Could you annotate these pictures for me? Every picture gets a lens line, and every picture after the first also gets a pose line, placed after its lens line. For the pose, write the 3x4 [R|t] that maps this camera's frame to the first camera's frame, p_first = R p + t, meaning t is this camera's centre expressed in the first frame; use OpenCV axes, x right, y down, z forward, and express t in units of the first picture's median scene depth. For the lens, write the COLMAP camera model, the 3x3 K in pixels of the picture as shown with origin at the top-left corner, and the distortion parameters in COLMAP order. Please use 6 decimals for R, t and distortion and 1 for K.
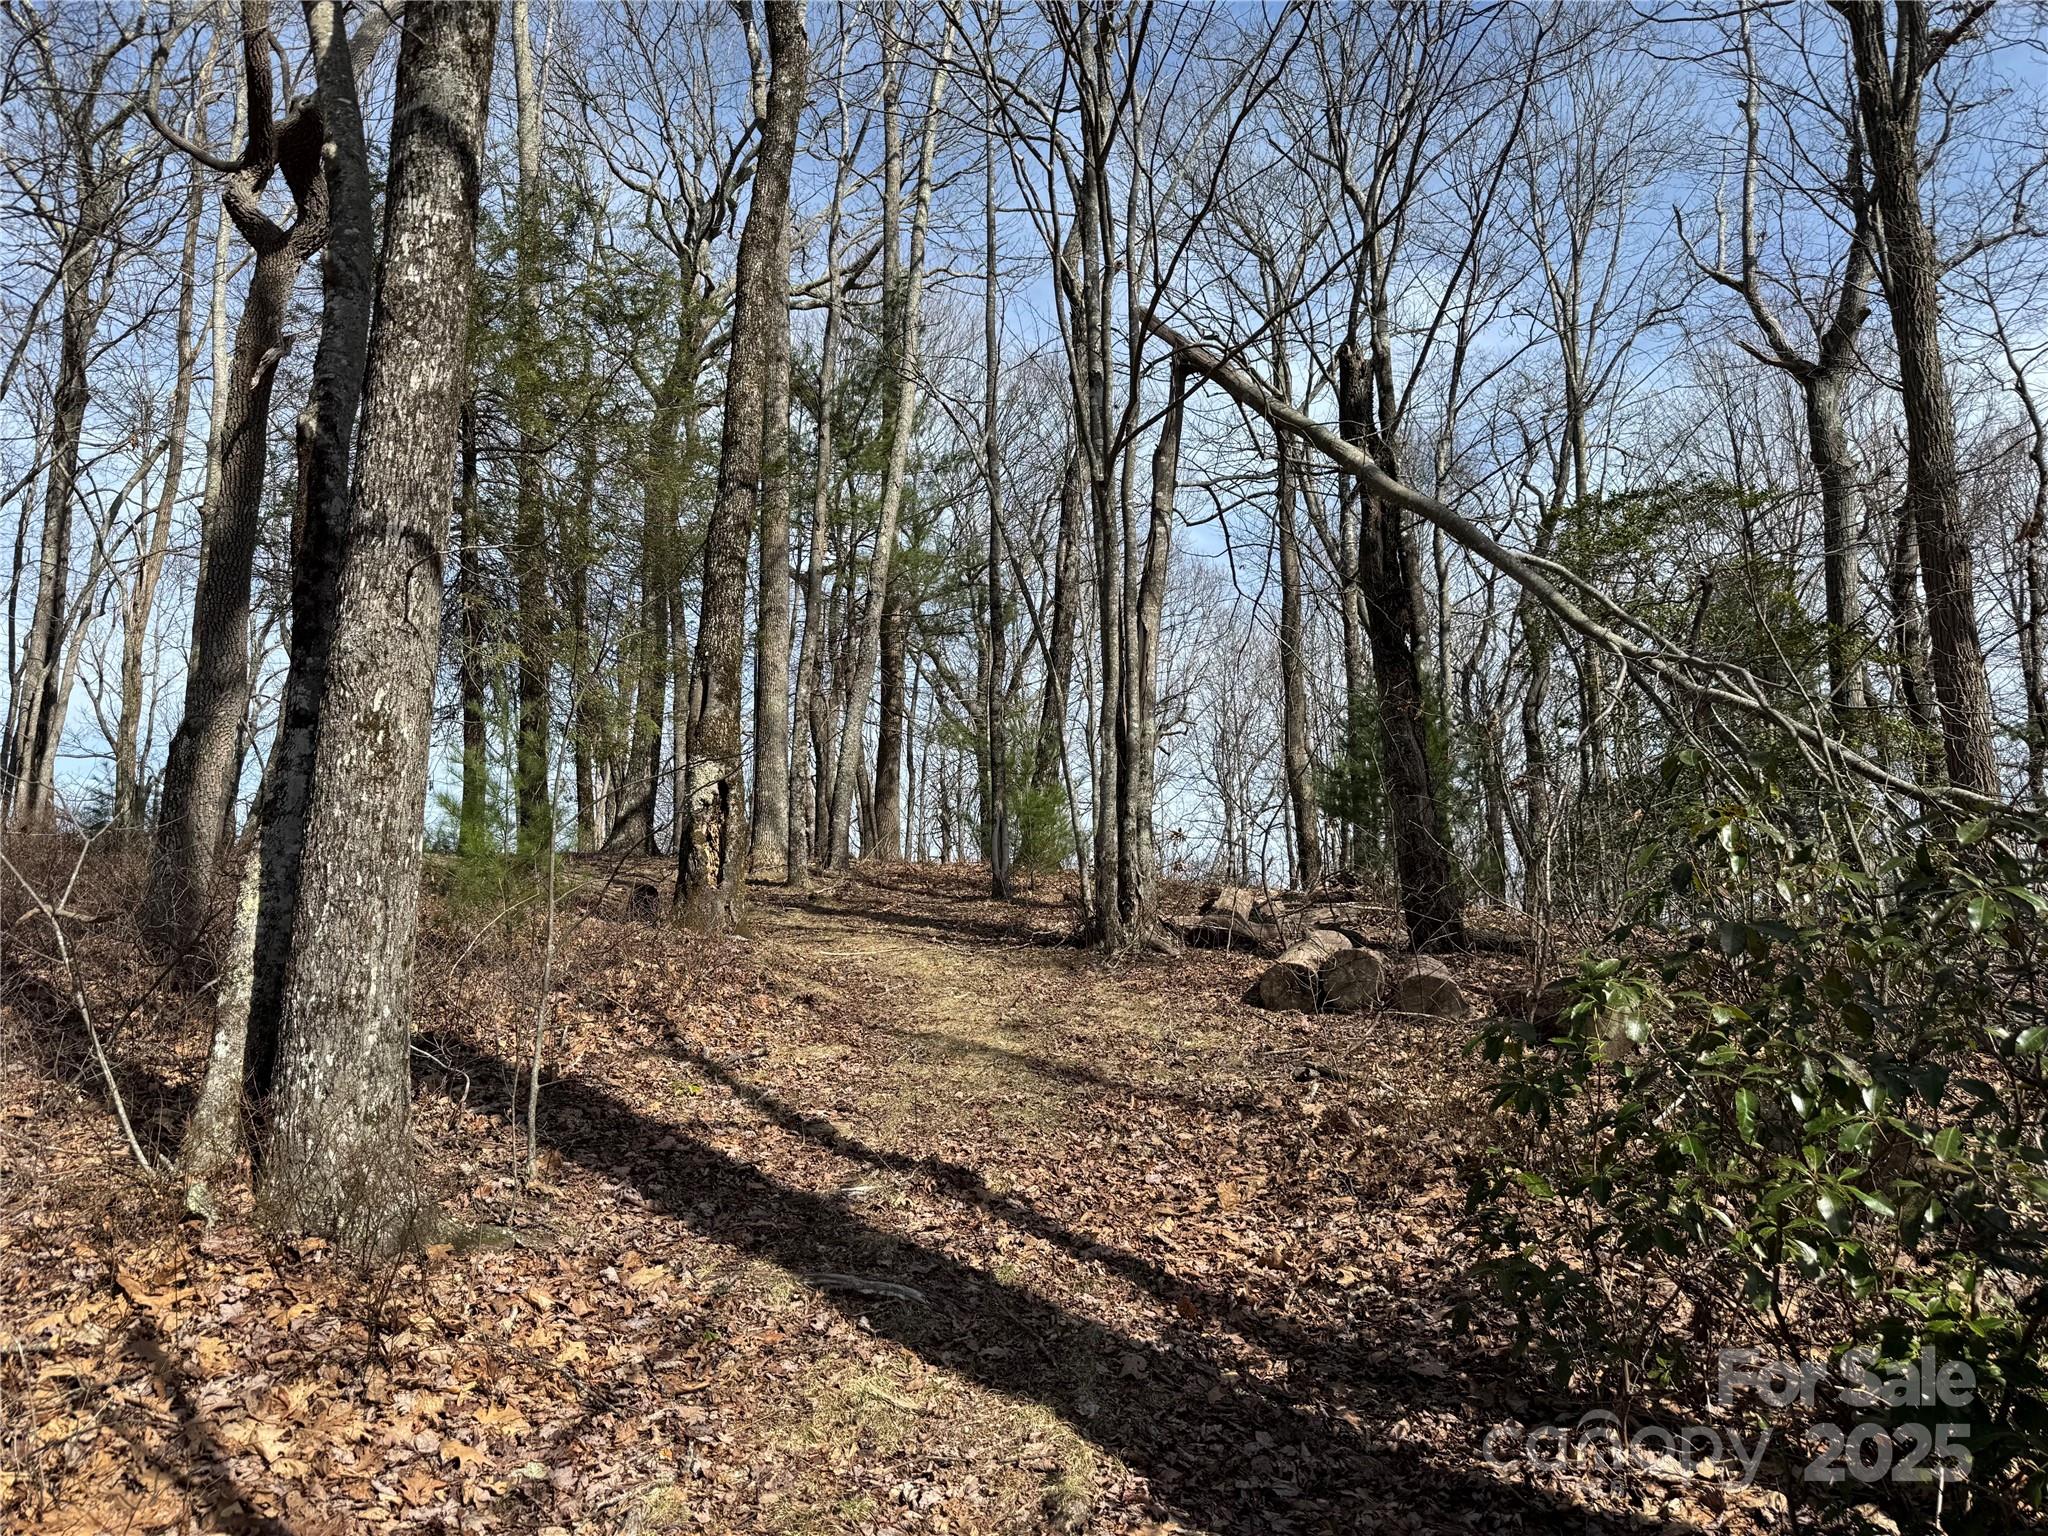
lens RADIAL K [[1444.1, 0, 1030.0], [0, 1444.1, 765.9], [0, 0, 1]] dist [0.154226, -0.270119]
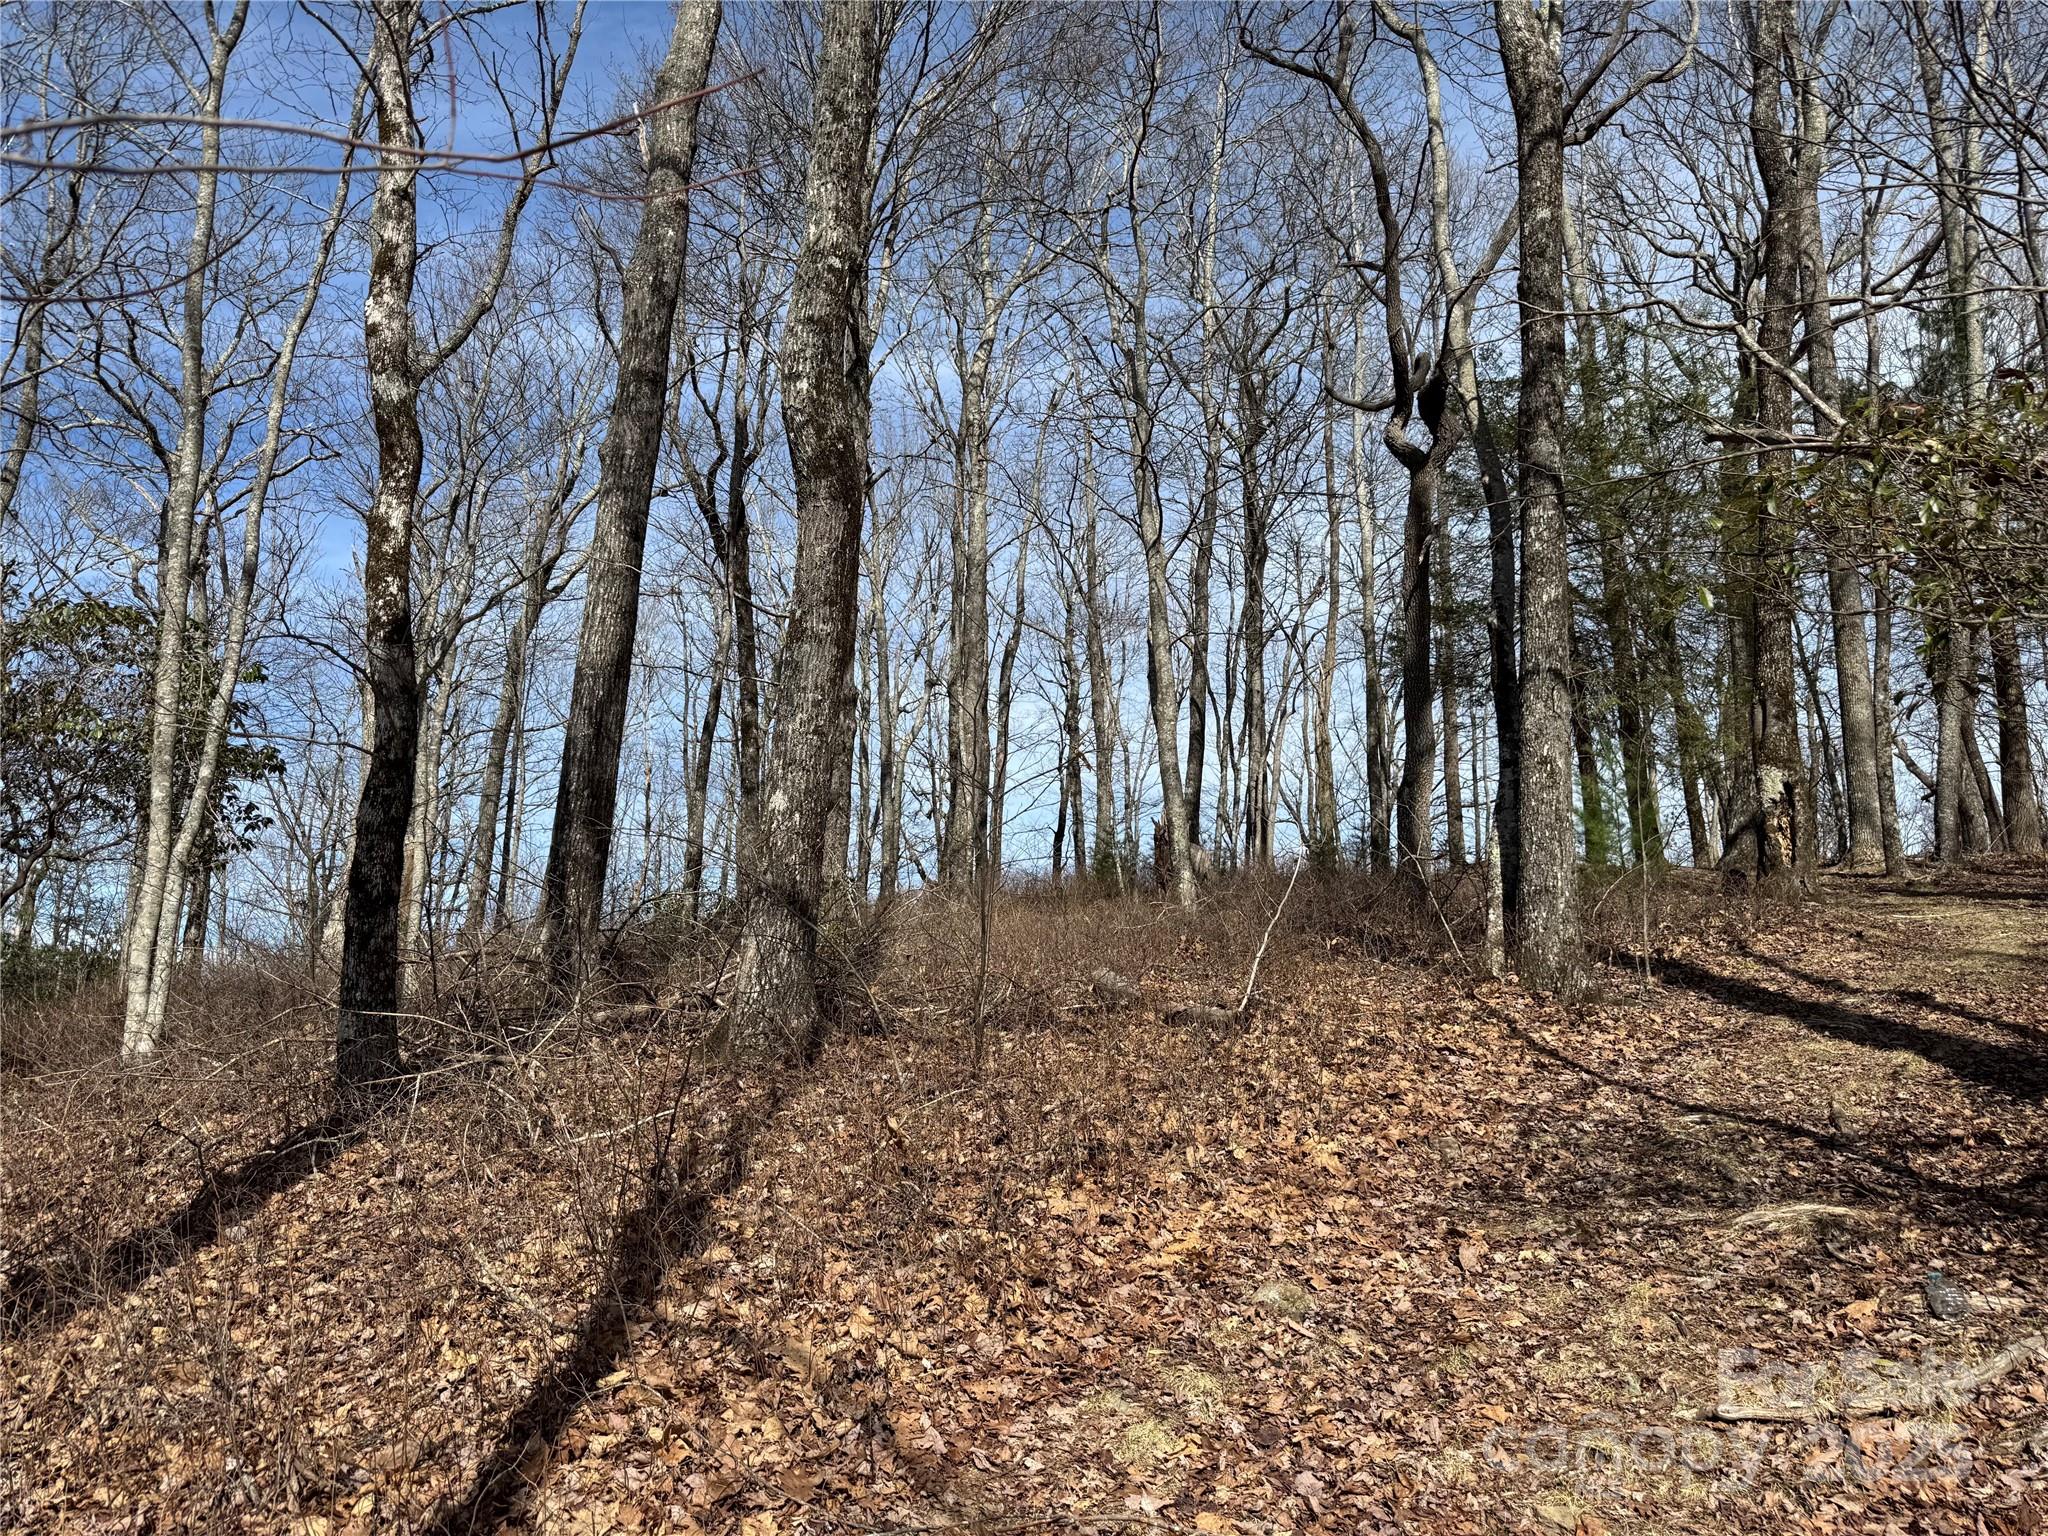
lens RADIAL K [[1397.5, 0, 1024.0], [0, 1397.5, 768.0], [0, 0, 1]] dist [0.007779, 0.002020]
pose [[0.730202, -0.110594, -0.674221, 0.123522], [0.091723, 0.993747, -0.063668, 0.013982], [0.677046, -0.015351, 0.735780, -0.335587]]
